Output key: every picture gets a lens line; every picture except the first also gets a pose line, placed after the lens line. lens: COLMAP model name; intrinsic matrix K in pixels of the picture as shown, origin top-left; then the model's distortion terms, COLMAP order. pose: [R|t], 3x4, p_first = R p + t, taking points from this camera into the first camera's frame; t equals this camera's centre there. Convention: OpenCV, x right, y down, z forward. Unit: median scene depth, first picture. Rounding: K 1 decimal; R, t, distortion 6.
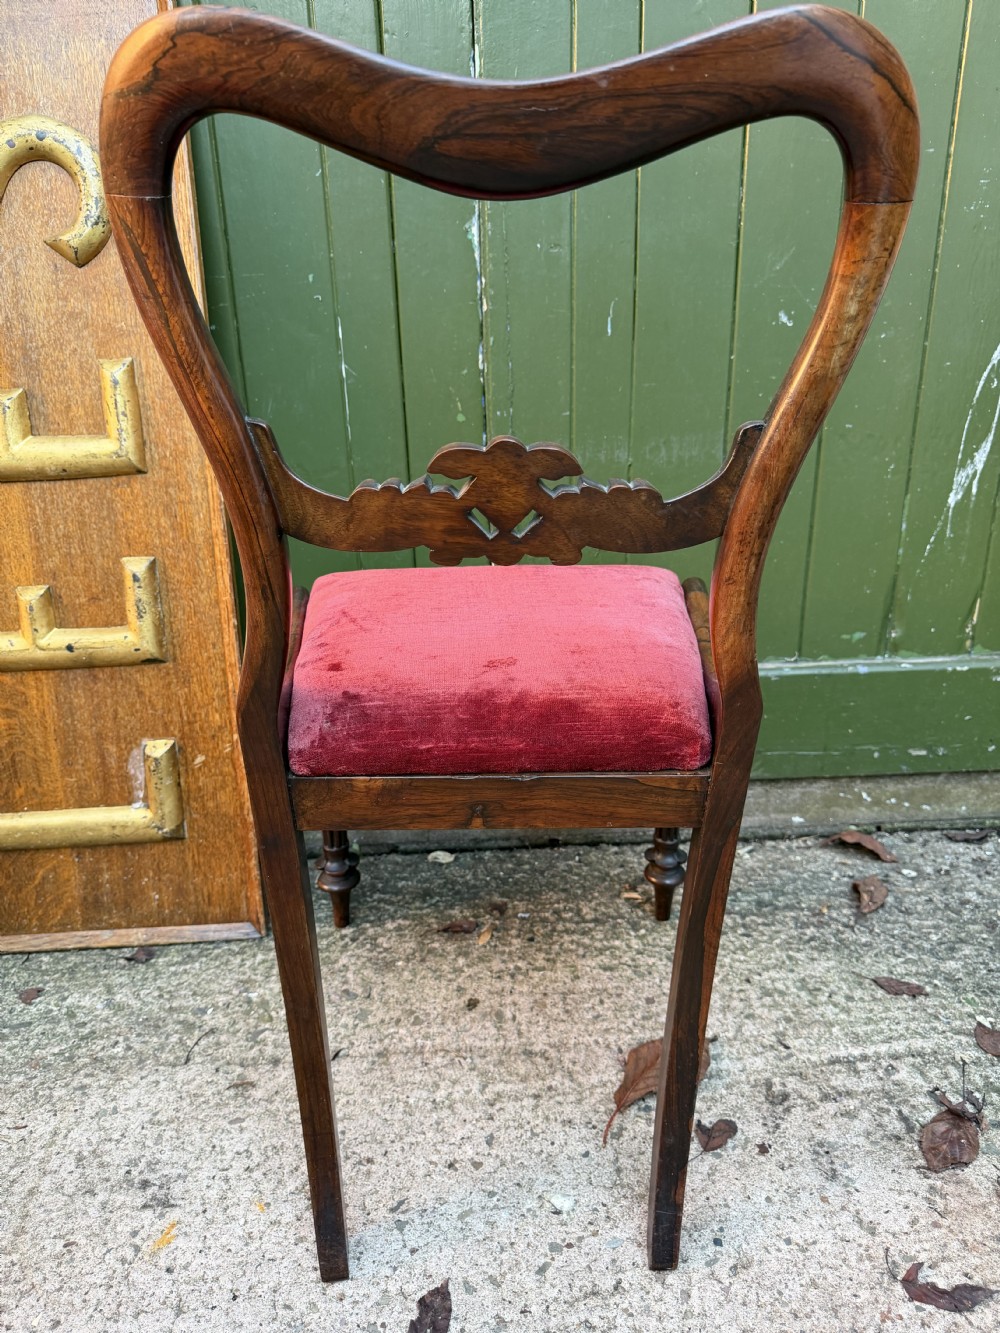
lens RADIAL K [[979.2, 0, 499.2], [0, 979.2, 659.6], [0, 0, 1]] dist [-0.002890, -0.007215]
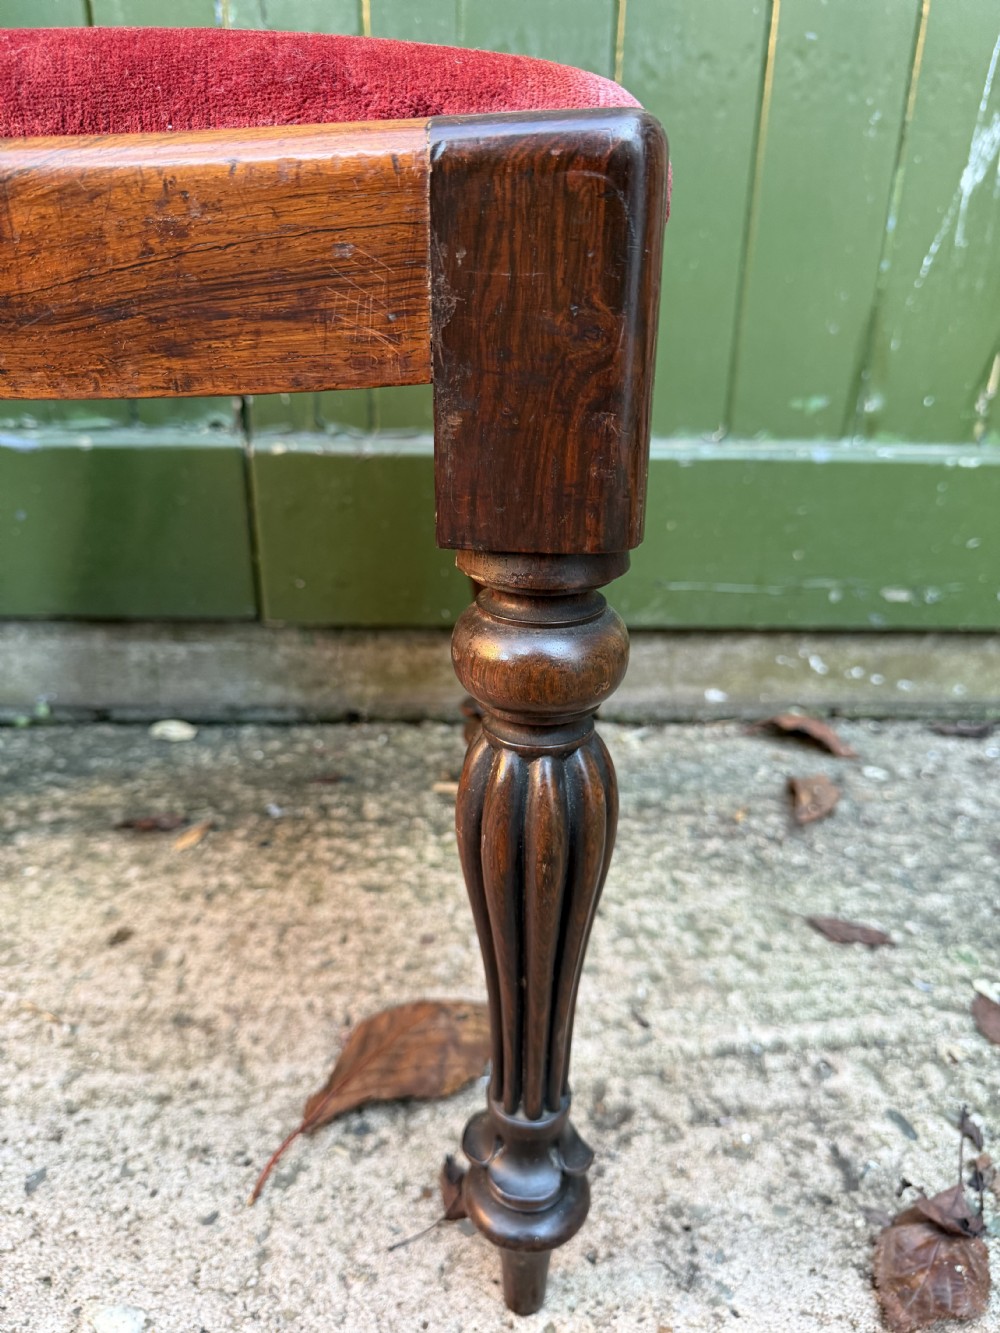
lens RADIAL K [[979.2, 0, 505.5], [0, 979.2, 688.8], [0, 0, 1]] dist [-0.002890, -0.007215]
pose [[0.998707, 0.039857, 0.031549, 0.180809], [-0.041213, 0.998200, 0.043573, 0.174785], [-0.029756, -0.044817, 0.998552, 0.429482]]
